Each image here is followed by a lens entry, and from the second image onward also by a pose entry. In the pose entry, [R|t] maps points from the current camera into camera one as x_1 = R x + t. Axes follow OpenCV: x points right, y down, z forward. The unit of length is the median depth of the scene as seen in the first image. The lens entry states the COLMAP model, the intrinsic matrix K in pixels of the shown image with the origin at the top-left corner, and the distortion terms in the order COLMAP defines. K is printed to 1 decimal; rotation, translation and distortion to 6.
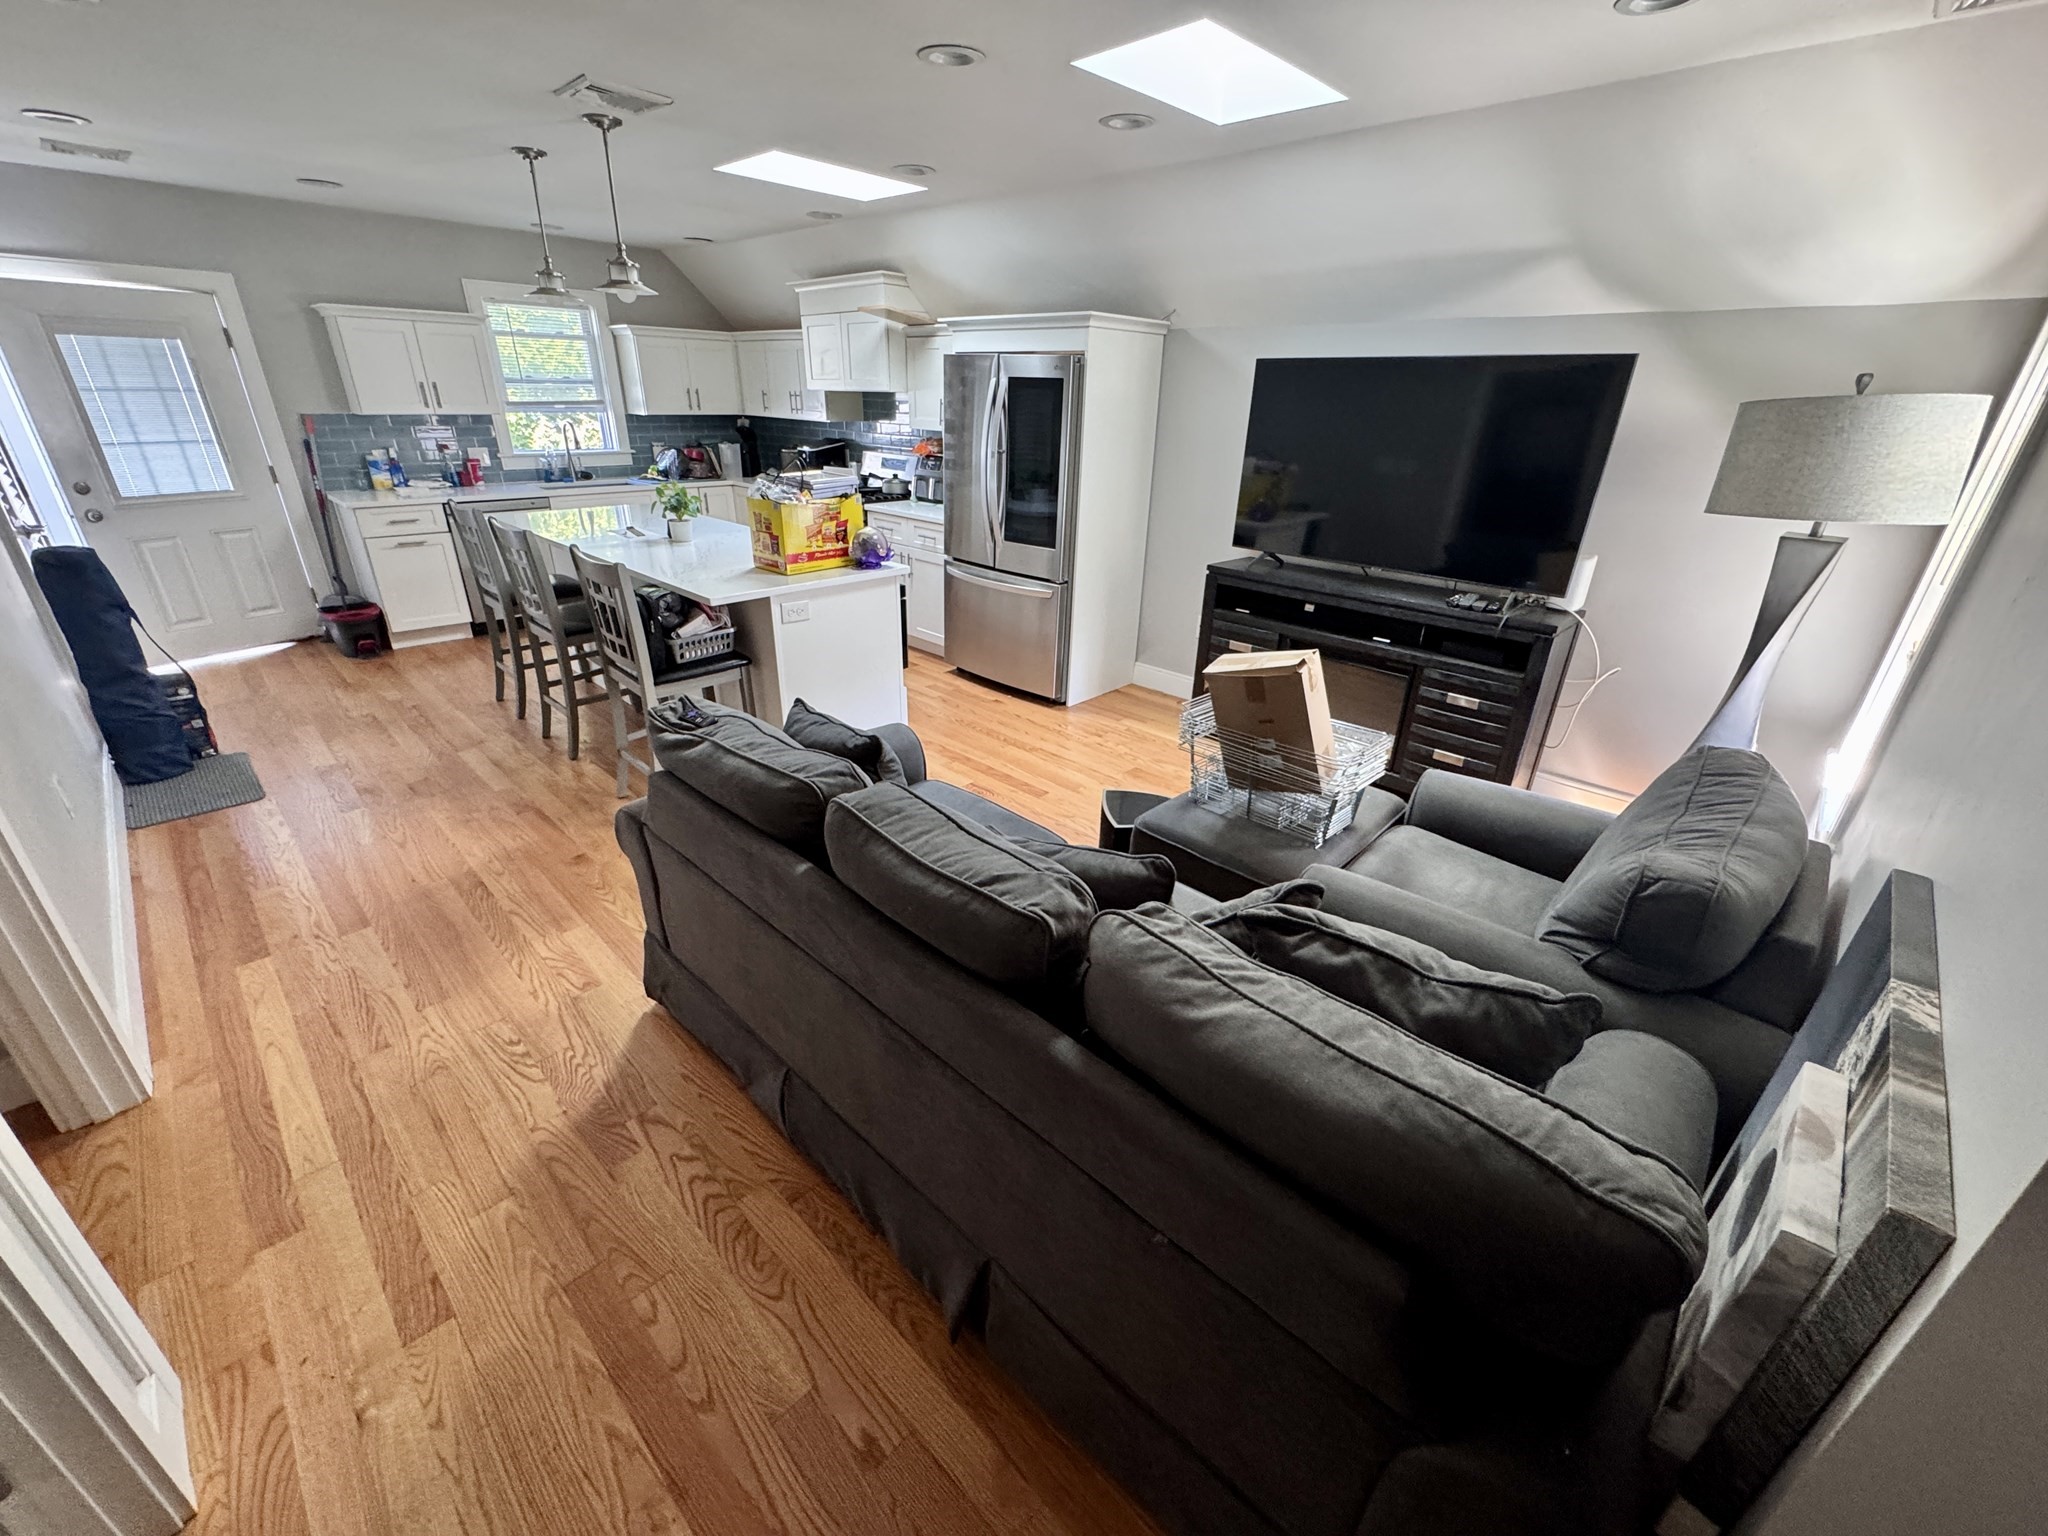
lens RADIAL K [[824.1, 0, 1023.8], [0, 824.1, 769.5], [0, 0, 1]] dist [-0.001771, 0.000699]
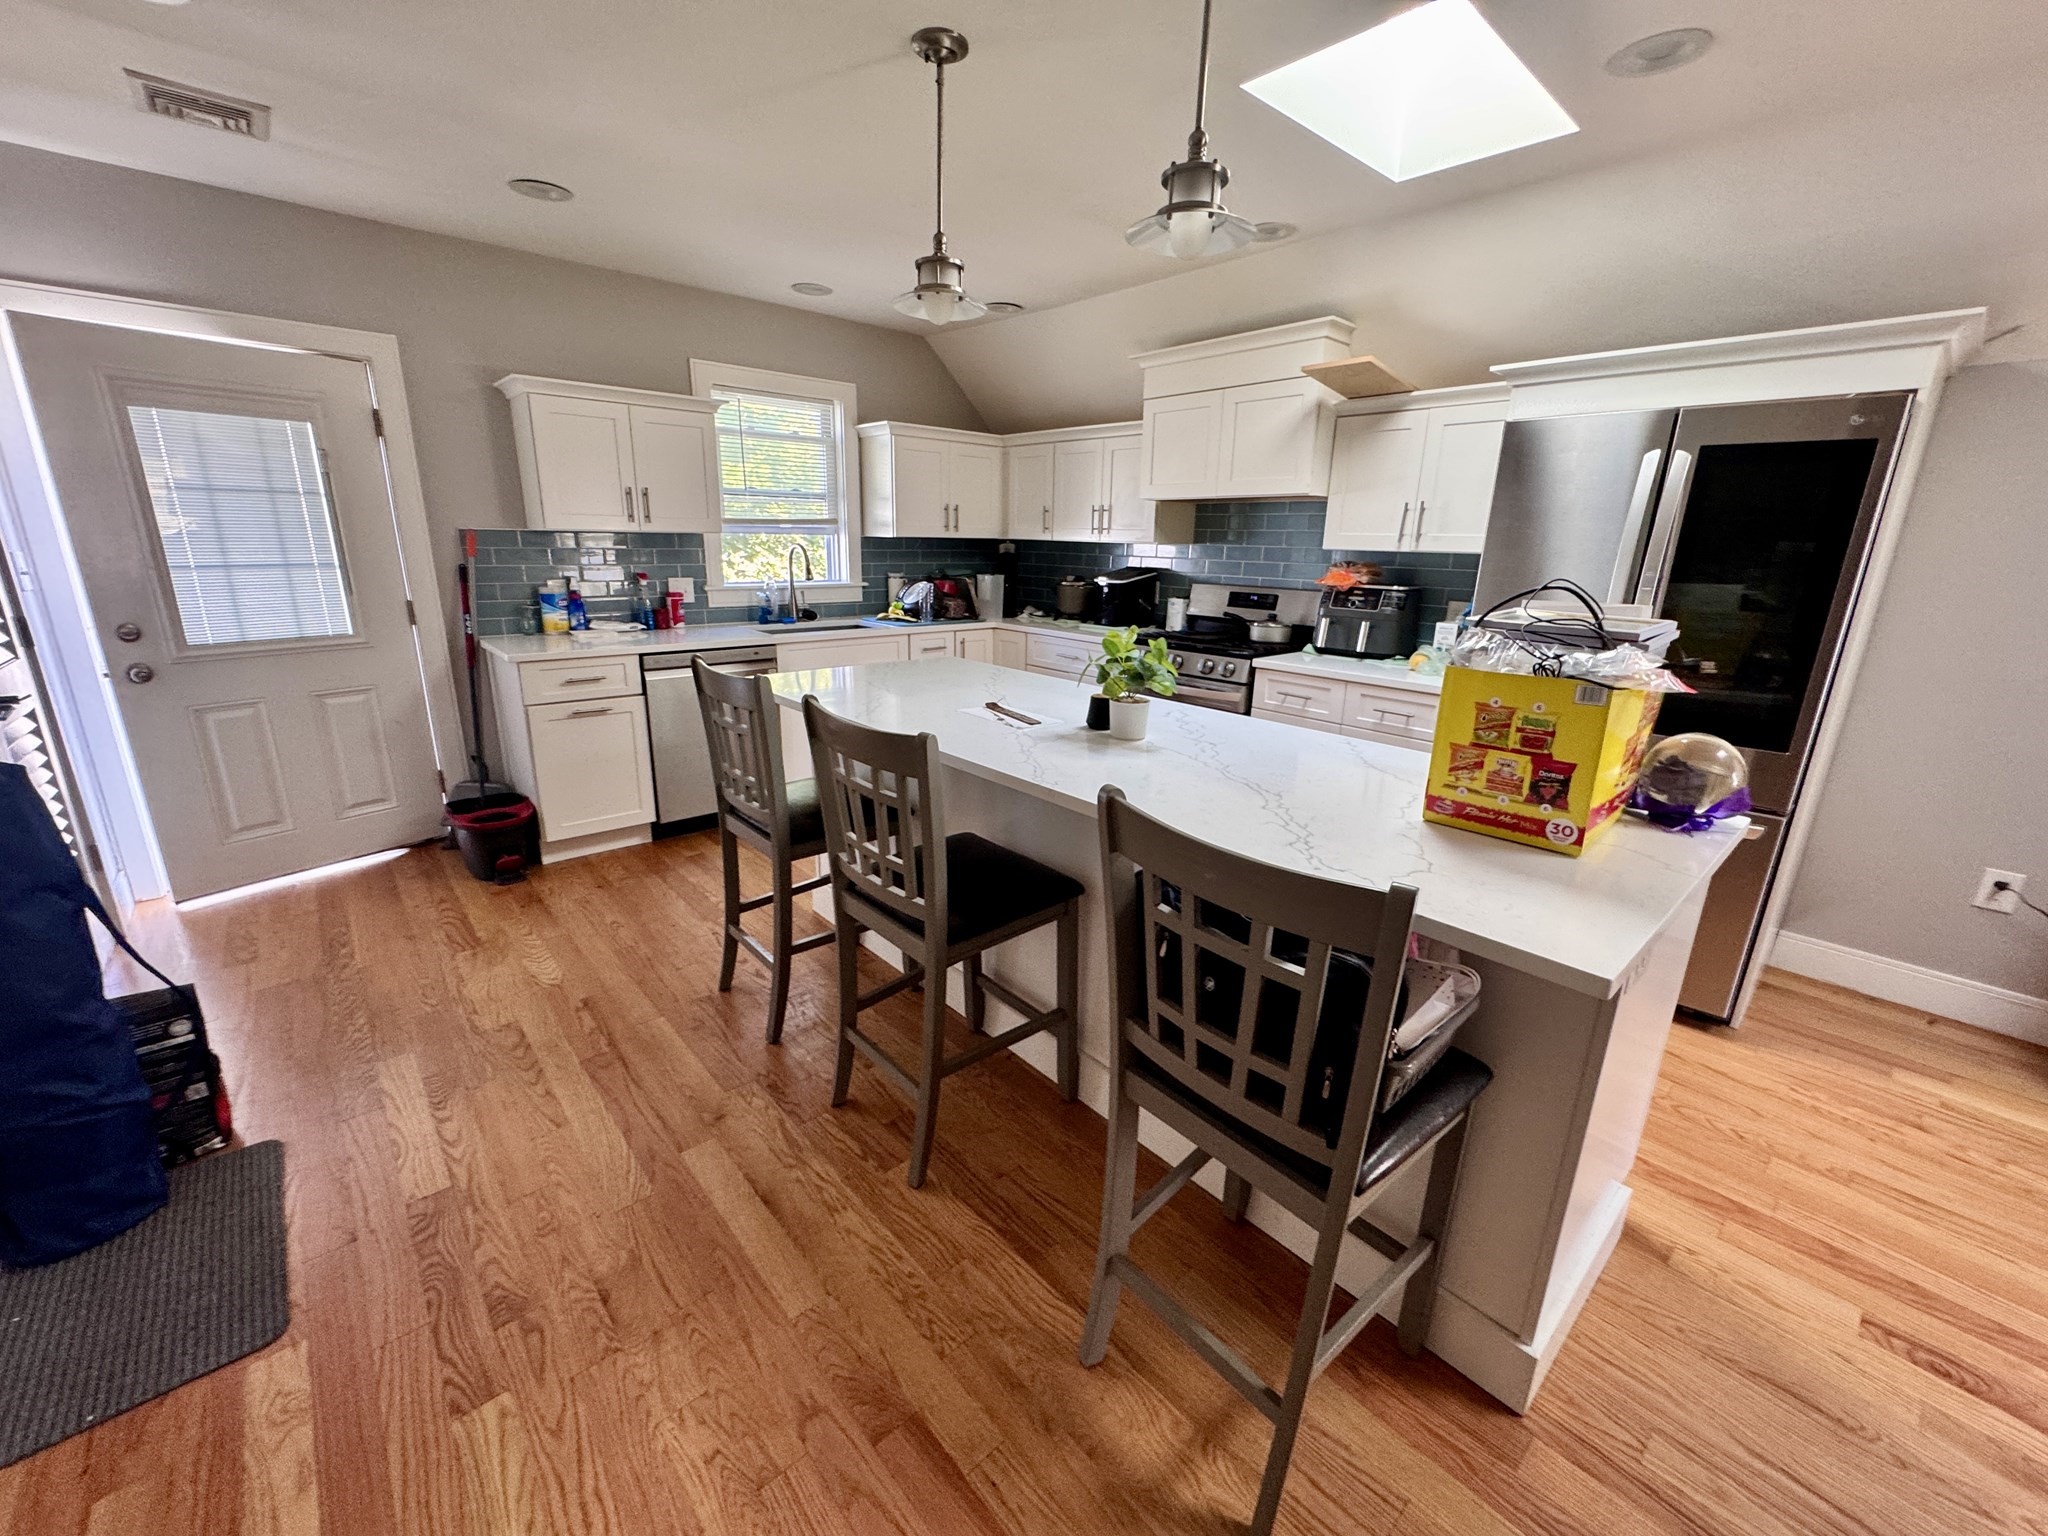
lens RADIAL K [[824.1, 0, 1023.8], [0, 824.1, 771.6], [0, 0, 1]] dist [-0.001771, 0.000699]
pose [[0.996936, 0.017190, -0.076308, -0.344306], [-0.028731, 0.987835, -0.152830, -0.135896], [0.072753, 0.154555, 0.985302, 0.377475]]
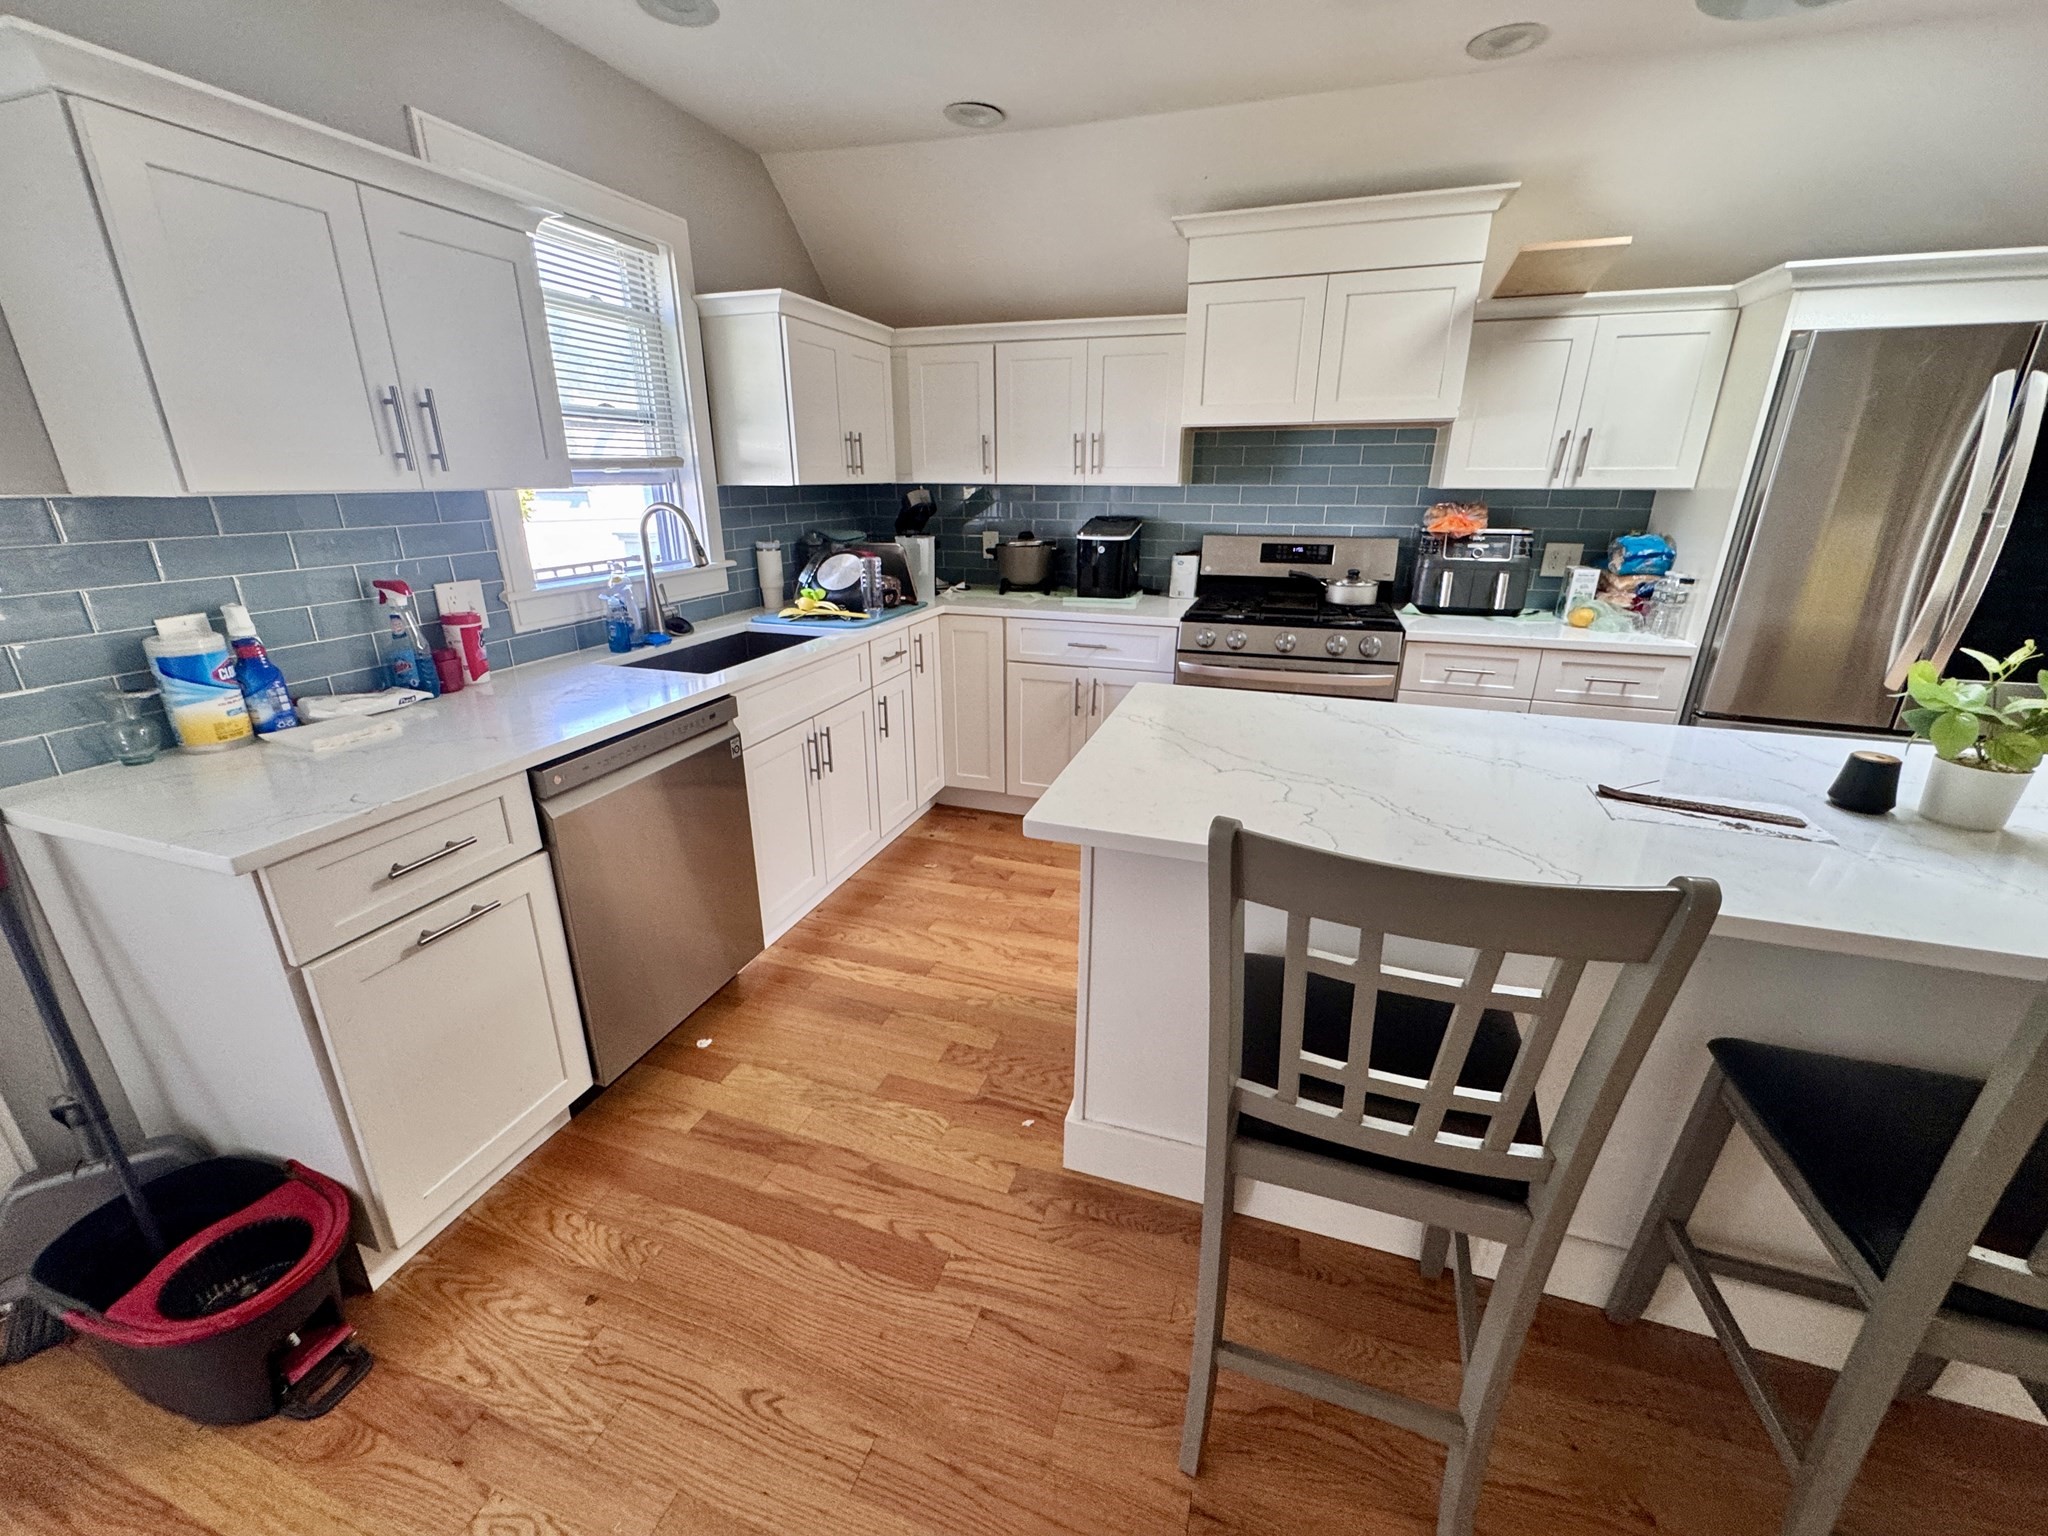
lens RADIAL K [[824.1, 0, 1033.6], [0, 824.1, 774.1], [0, 0, 1]] dist [-0.001771, 0.000699]
pose [[0.901450, -0.170106, 0.398060, -0.672343], [0.200088, 0.979164, -0.034688, -0.277962], [-0.383865, 0.110916, 0.916703, 0.659146]]
